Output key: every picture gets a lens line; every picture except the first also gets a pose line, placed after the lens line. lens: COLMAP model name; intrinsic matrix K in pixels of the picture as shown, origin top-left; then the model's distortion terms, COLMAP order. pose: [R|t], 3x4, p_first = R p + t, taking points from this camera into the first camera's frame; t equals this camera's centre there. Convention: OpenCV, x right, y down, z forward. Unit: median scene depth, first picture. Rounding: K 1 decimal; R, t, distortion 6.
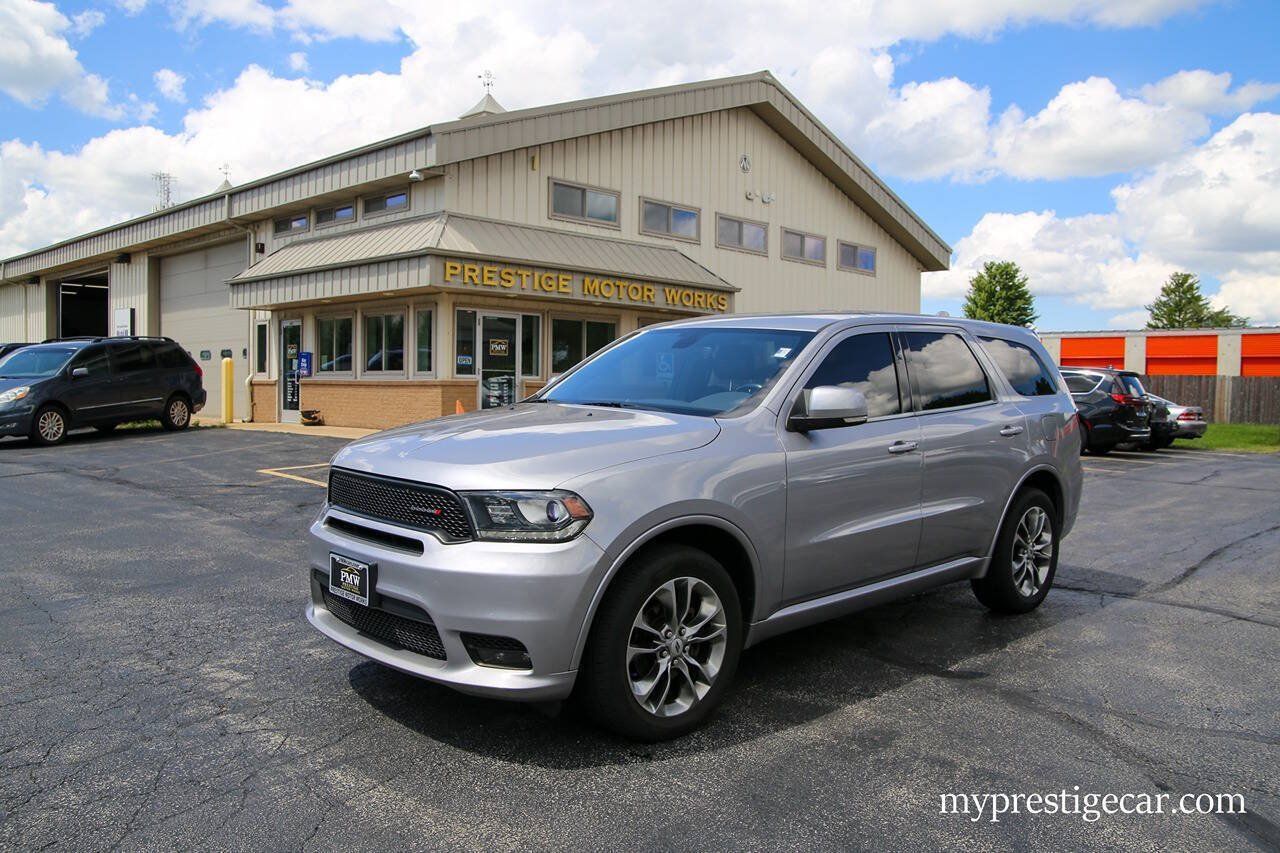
lens RADIAL K [[1026.4, 0, 637.8], [0, 1026.4, 432.3], [0, 0, 1]] dist [-0.057100, 0.044741]
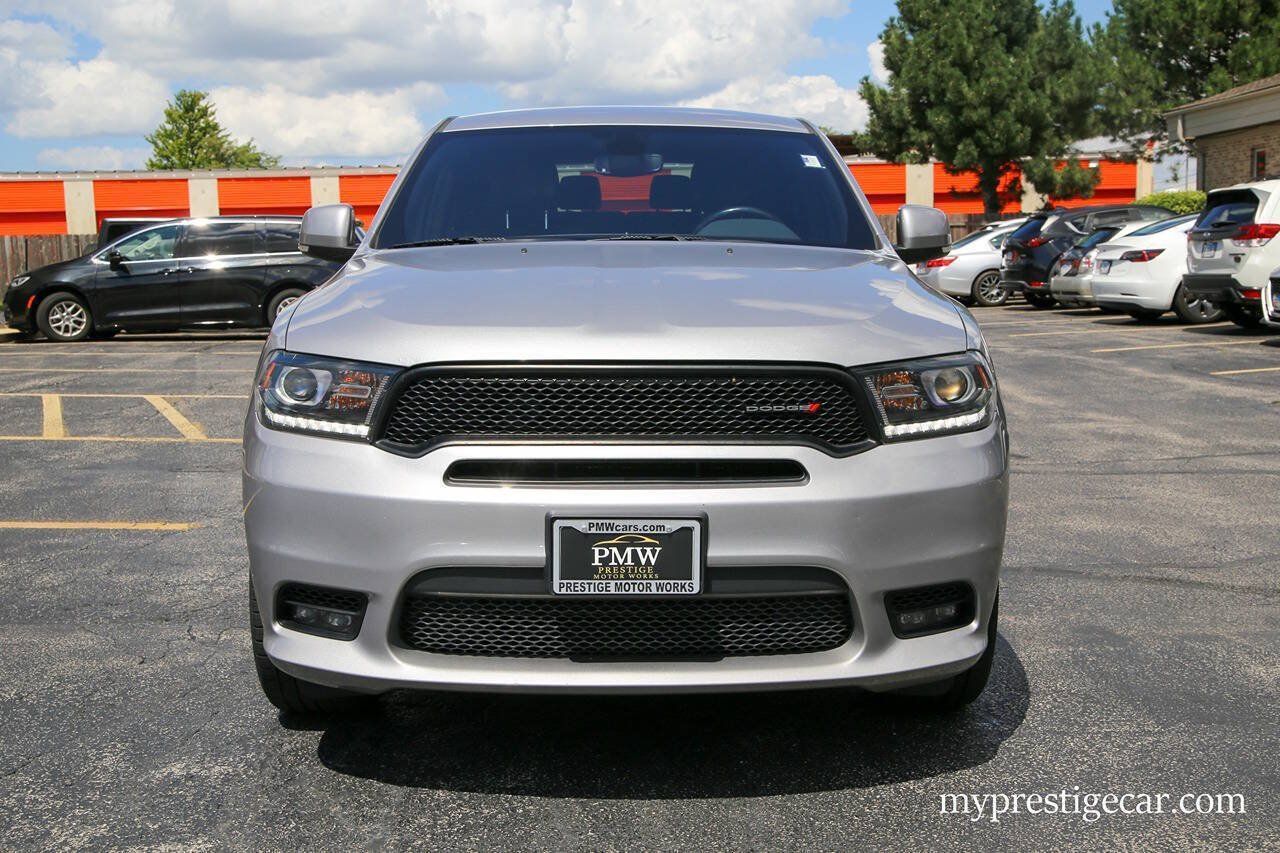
lens RADIAL K [[1490.6, 0, 640.4], [0, 1490.6, 430.9], [0, 0, 1]] dist [0.030019, 0.000000]
pose [[0.671382, -0.116306, 0.731928, -0.159885], [0.065051, 0.993045, 0.098128, -0.000065], [-0.738251, -0.018269, 0.674279, 0.086589]]
